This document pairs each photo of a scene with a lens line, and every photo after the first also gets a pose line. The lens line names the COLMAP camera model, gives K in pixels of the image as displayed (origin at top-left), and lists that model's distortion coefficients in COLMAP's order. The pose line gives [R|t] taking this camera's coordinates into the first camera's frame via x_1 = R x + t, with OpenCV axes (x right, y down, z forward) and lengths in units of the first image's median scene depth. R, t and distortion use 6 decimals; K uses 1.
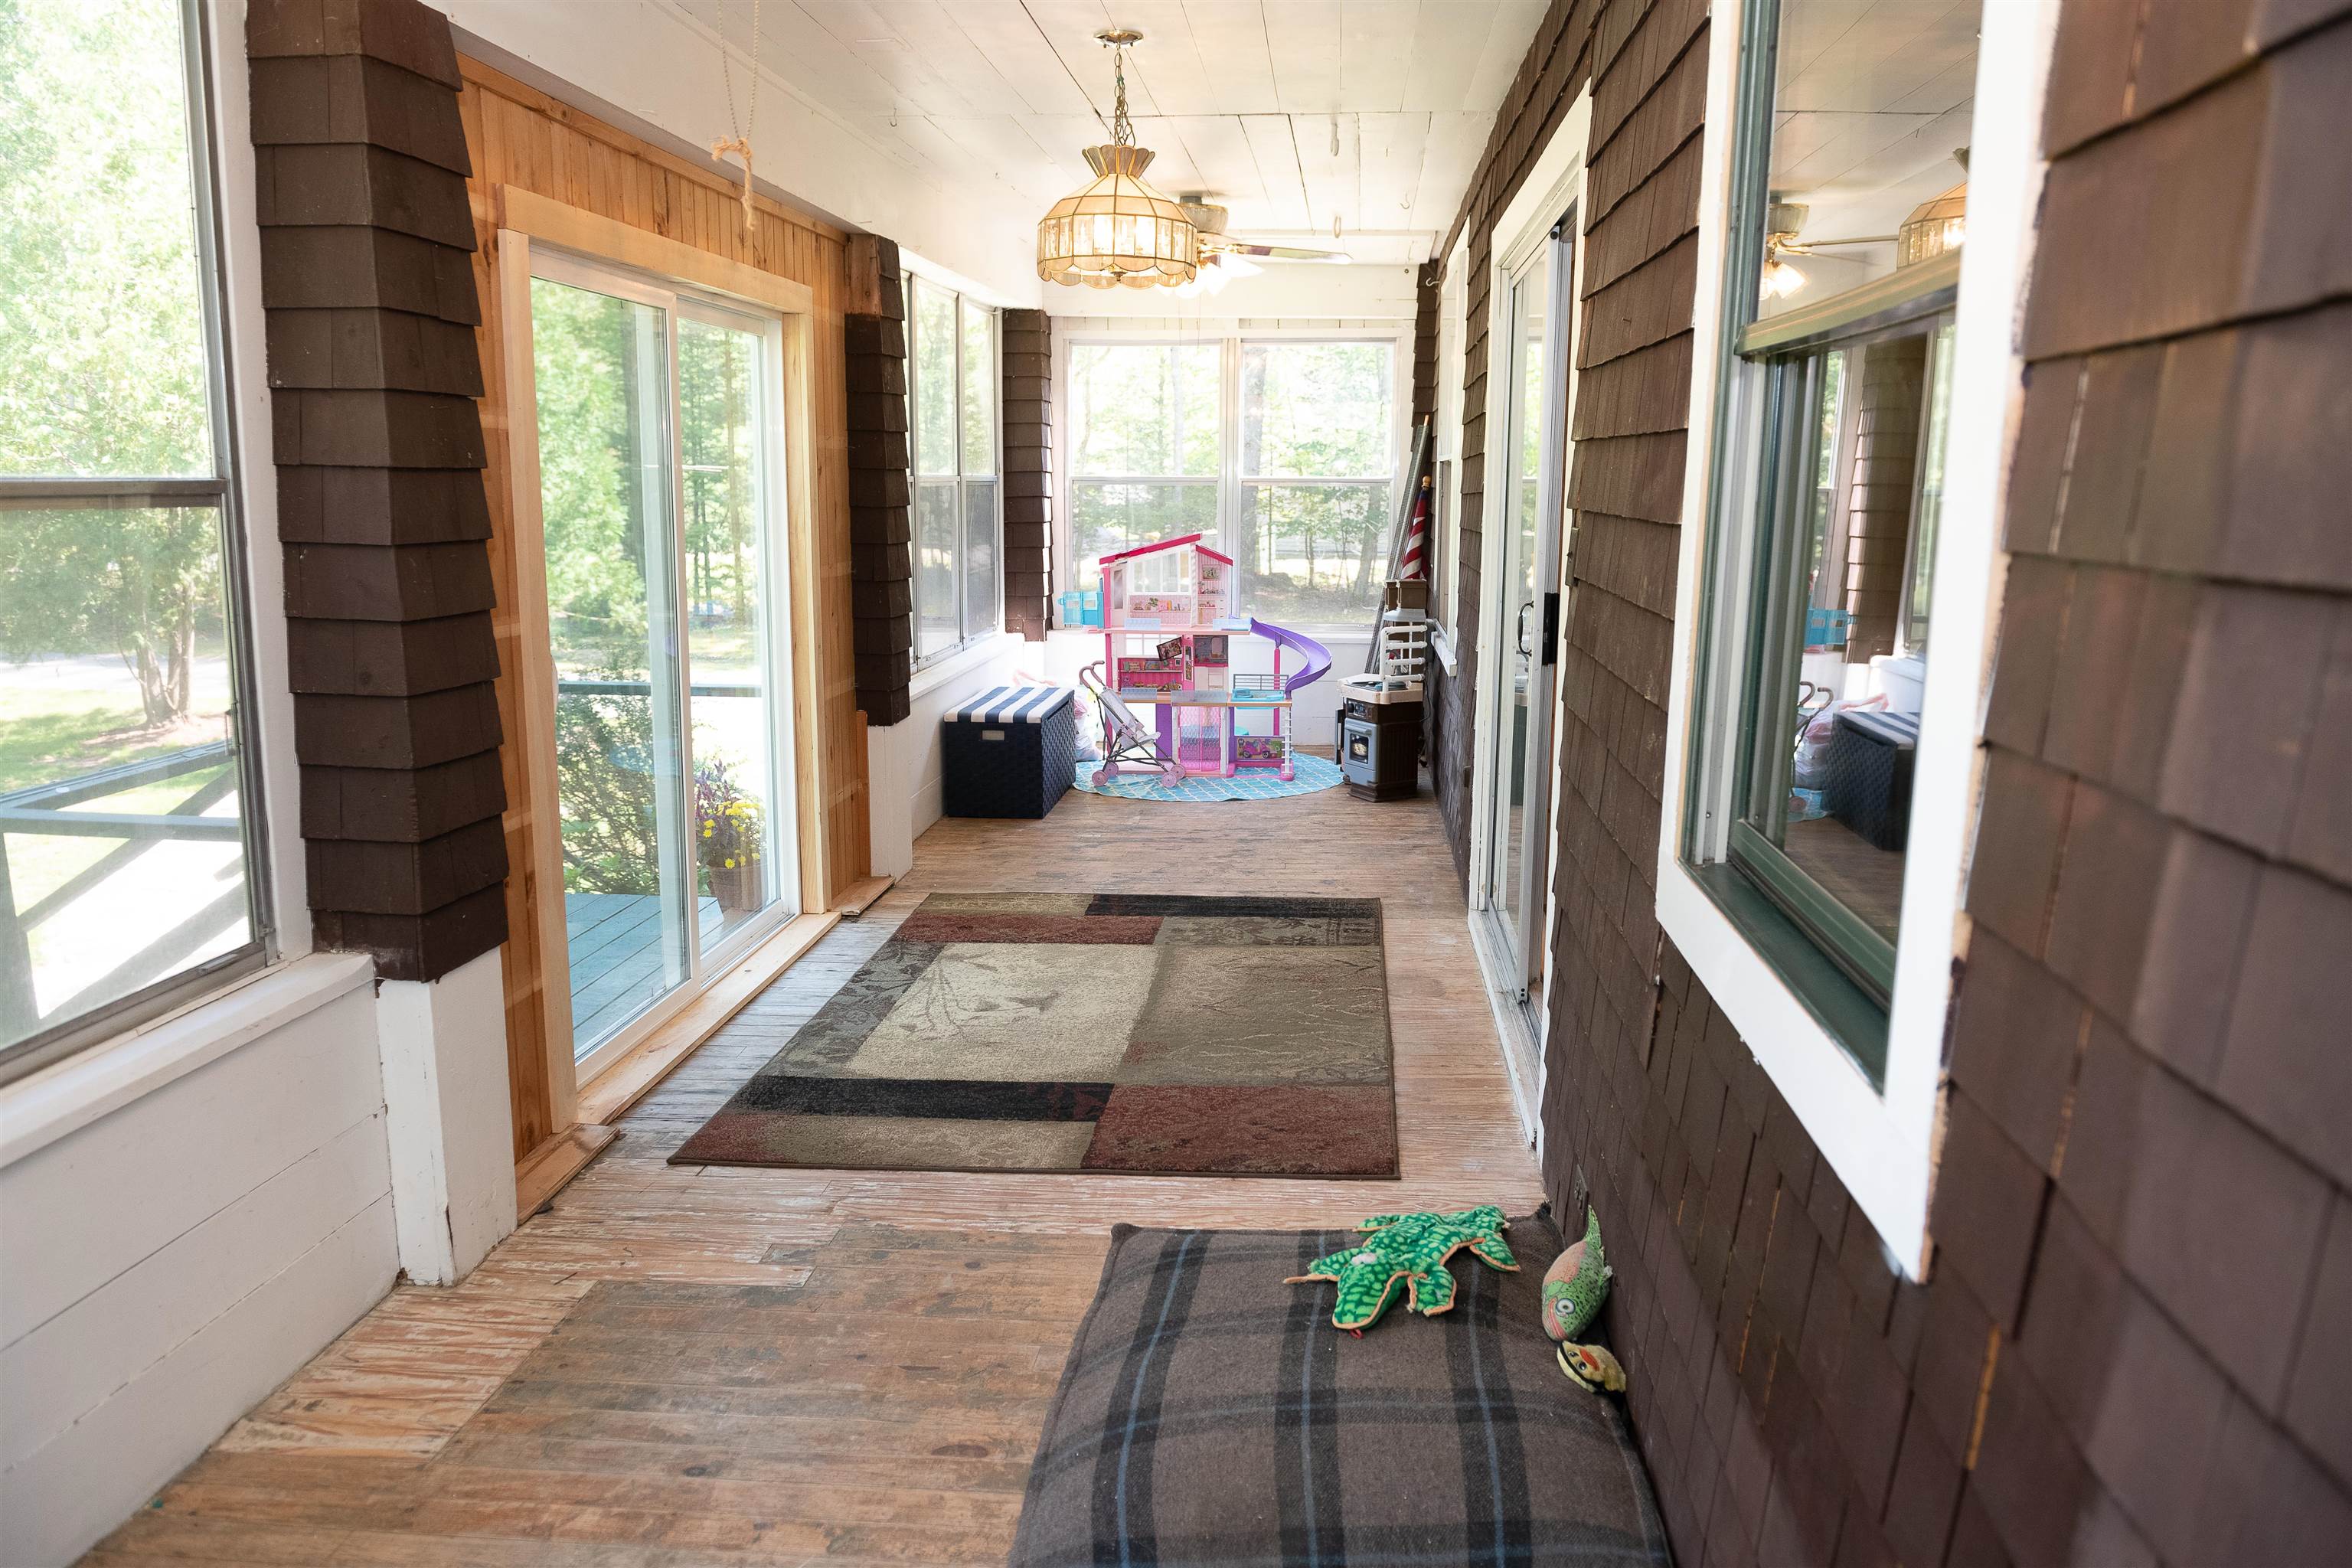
lens RADIAL K [[1595.5, 0, 1176.0], [0, 1595.5, 784.0], [0, 0, 1]] dist [-0.021994, -0.004654]
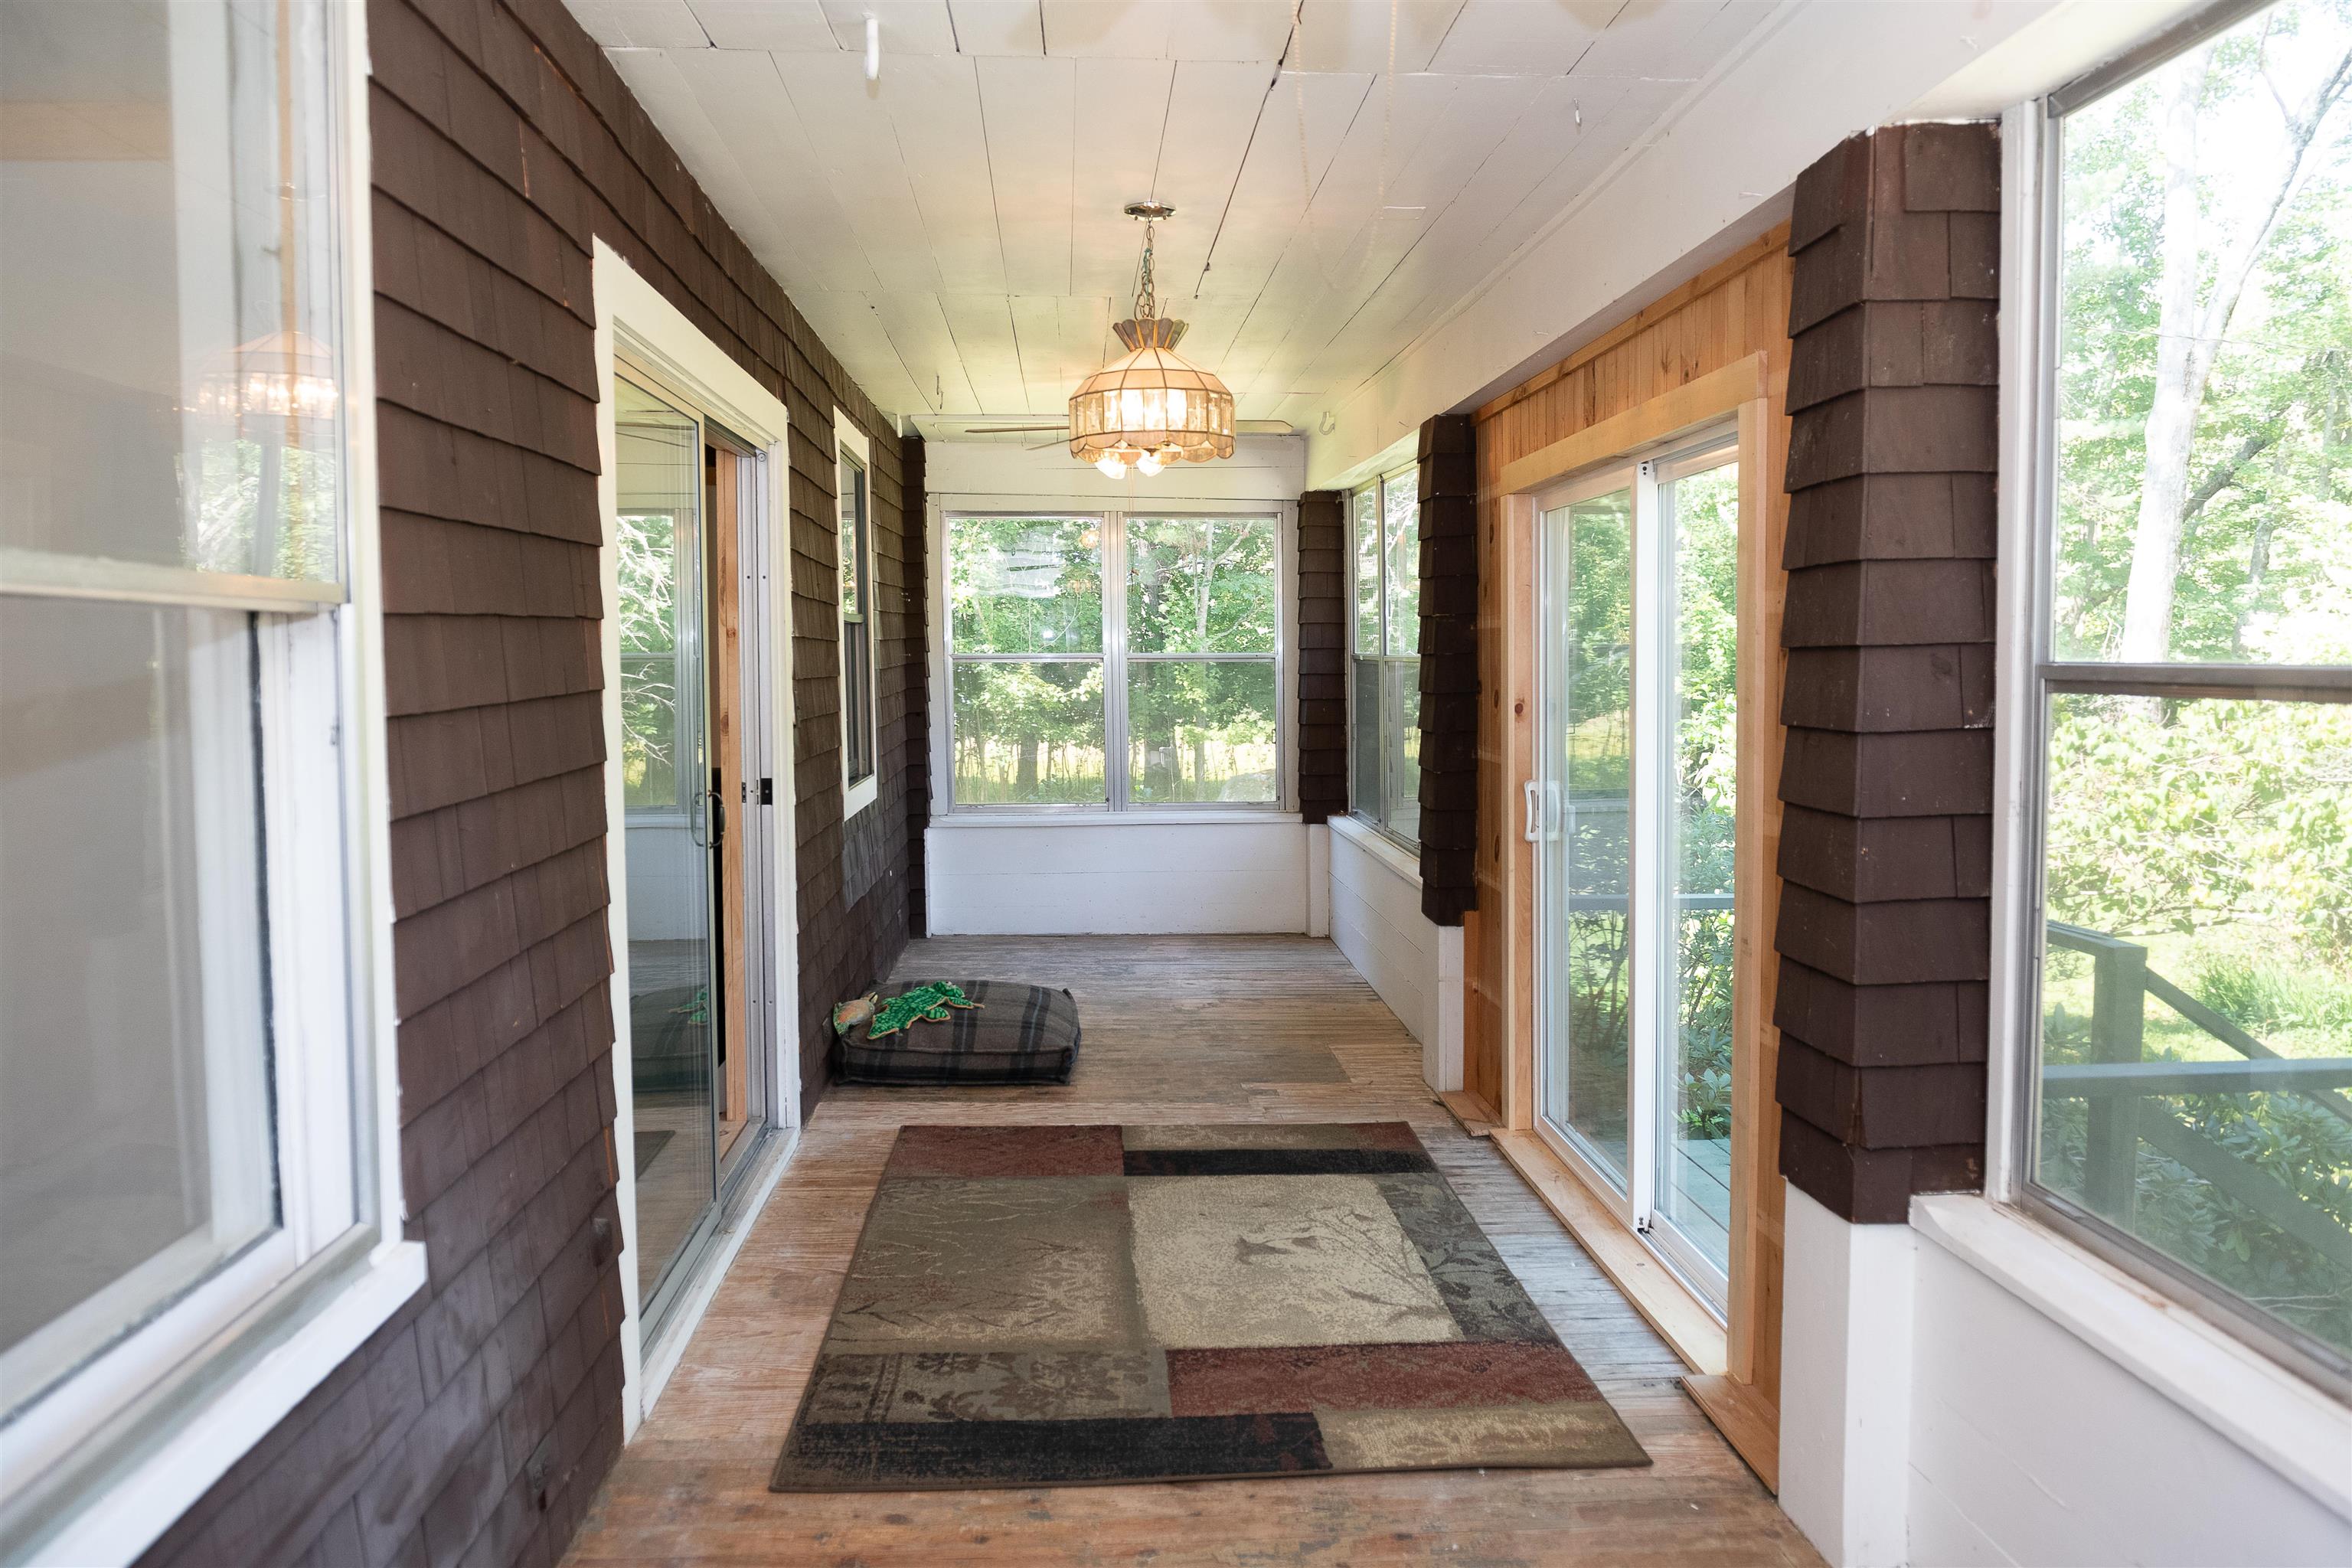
lens RADIAL K [[1595.5, 0, 1176.0], [0, 1595.5, 784.0], [0, 0, 1]] dist [-0.021994, -0.004654]
pose [[-0.985442, 0.013959, -0.169436, 0.094969], [-0.031509, 0.964362, 0.262705, -0.318265], [0.167065, 0.264219, -0.949883, 1.648381]]
